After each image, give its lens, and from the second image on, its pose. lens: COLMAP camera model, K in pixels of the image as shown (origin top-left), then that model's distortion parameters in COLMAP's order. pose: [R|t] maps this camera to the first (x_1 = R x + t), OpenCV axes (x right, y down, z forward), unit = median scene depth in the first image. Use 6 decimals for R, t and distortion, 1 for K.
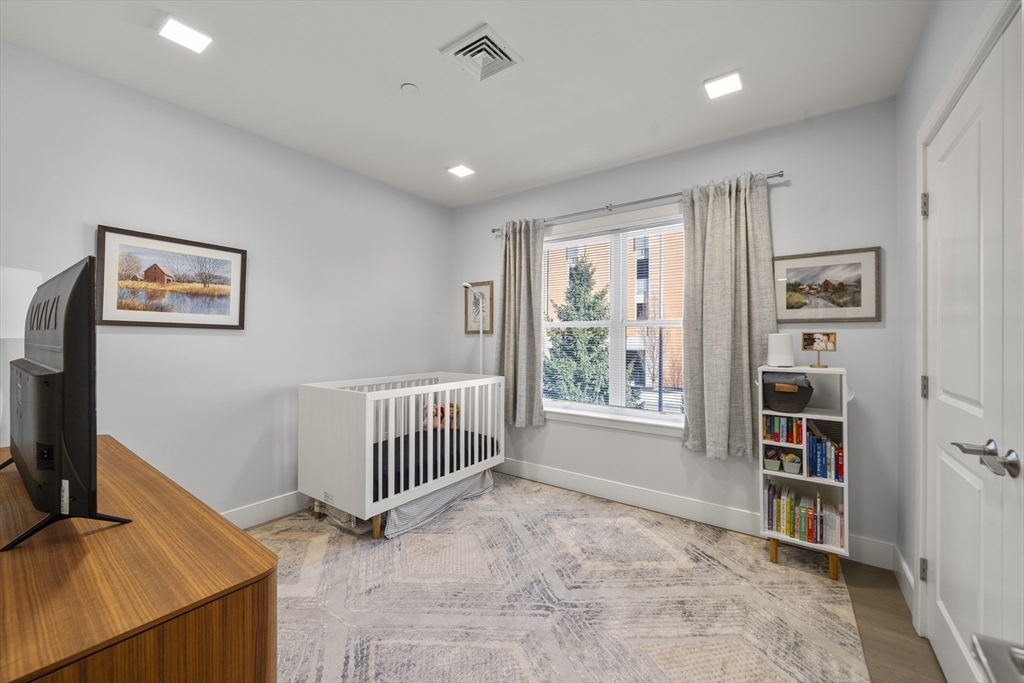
lens RADIAL K [[406.3, 0, 509.4], [0, 406.3, 337.4], [0, 0, 1]] dist [-0.000410, 0.000012]
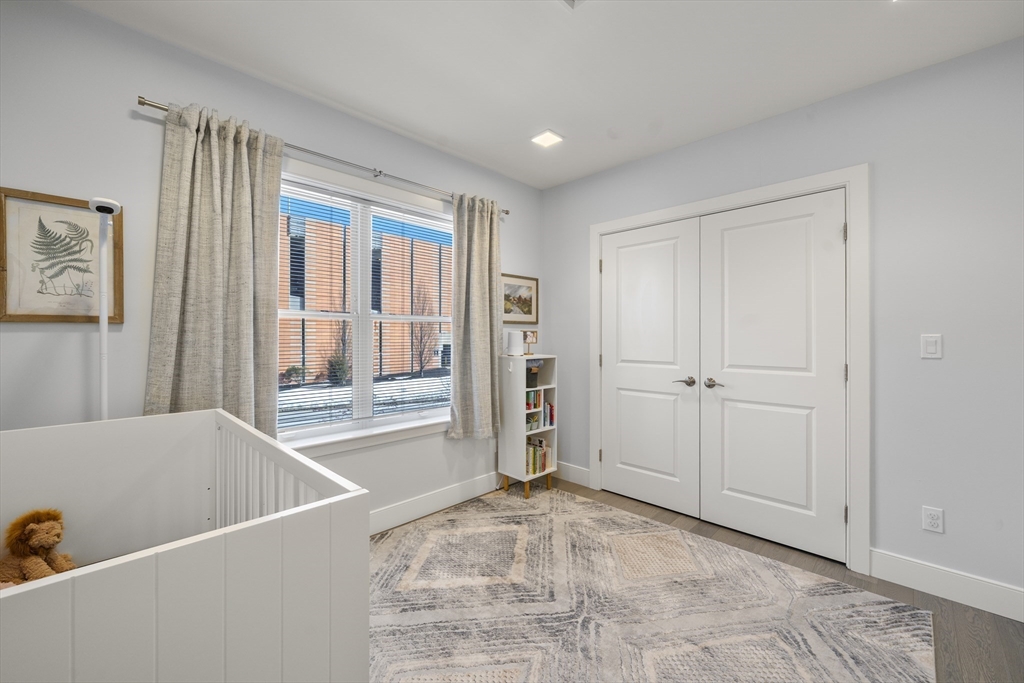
lens RADIAL K [[406.3, 0, 509.4], [0, 406.3, 337.4], [0, 0, 1]] dist [-0.000410, 0.000012]
pose [[0.152537, -0.008958, 0.988257, -0.711120], [-0.005050, 0.999939, 0.009843, -0.002939], [-0.988285, -0.006492, 0.152482, 0.853770]]
